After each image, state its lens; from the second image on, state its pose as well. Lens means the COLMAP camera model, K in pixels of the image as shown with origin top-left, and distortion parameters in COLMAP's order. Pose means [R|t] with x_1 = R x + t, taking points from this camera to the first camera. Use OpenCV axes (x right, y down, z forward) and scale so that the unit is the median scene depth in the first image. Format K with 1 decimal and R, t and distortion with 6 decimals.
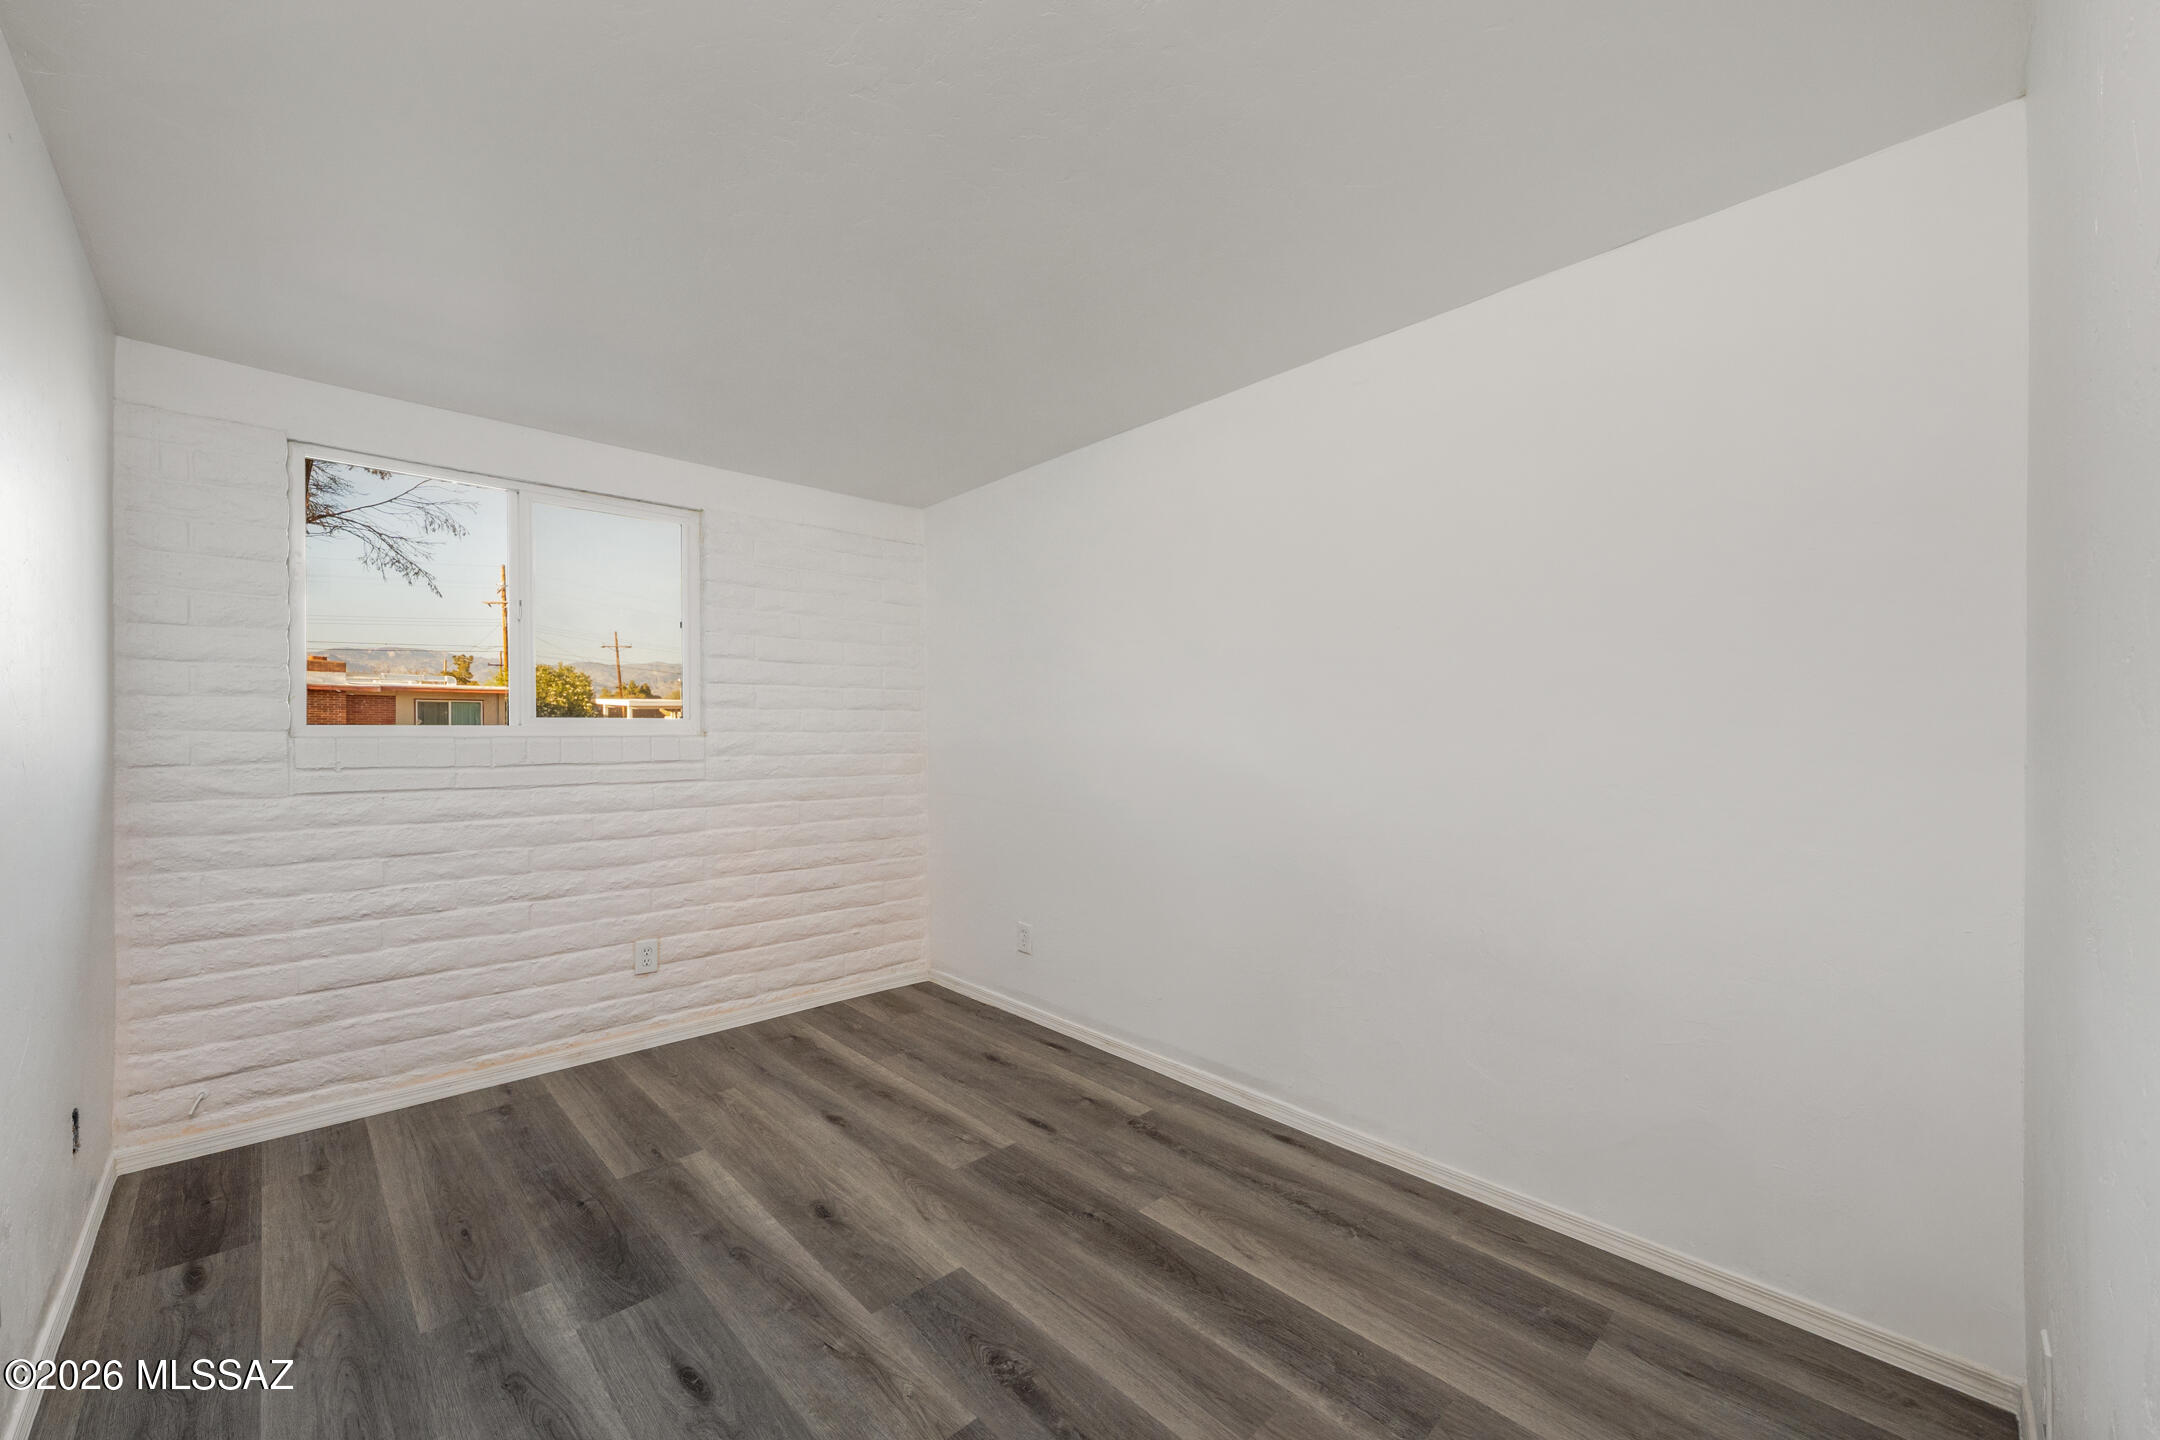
lens RADIAL K [[767.4, 0, 1076.1], [0, 767.4, 706.2], [0, 0, 1]] dist [-0.003244, -0.000225]
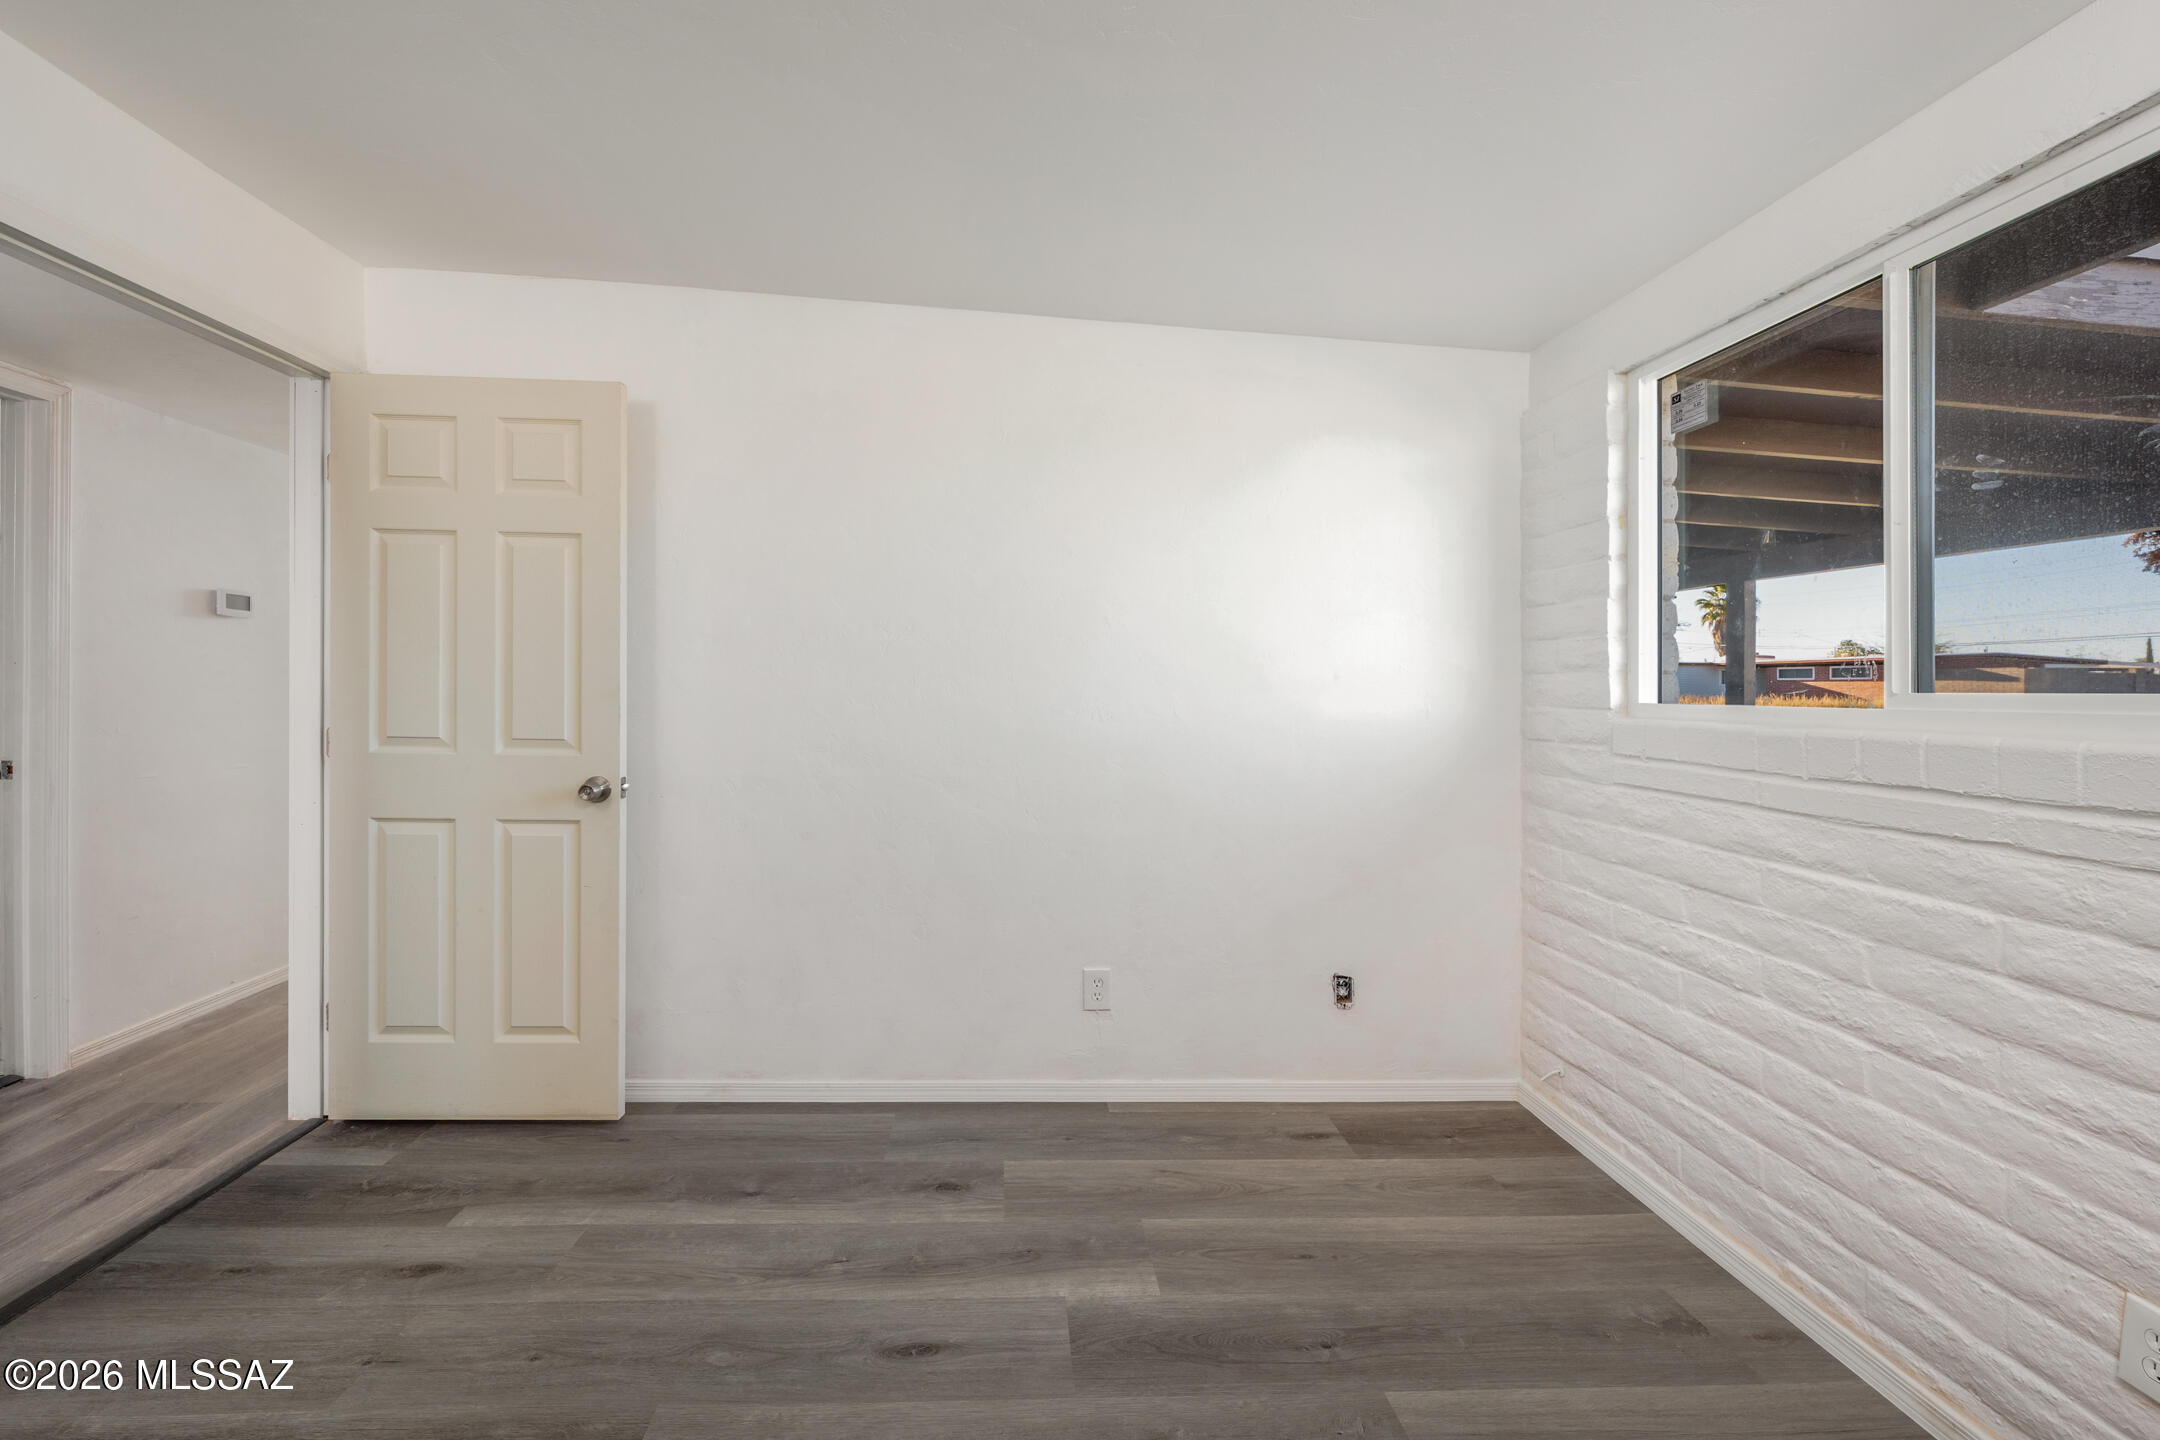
lens RADIAL K [[872.9, 0, 1080.0], [0, 872.9, 720.0], [0, 0, 1]] dist [-0.000954, -0.000120]
pose [[-0.679757, 0.004395, -0.733424, 0.107821], [-0.006652, 0.999904, 0.012157, 0.034387], [0.733407, 0.013143, -0.679663, 1.179615]]
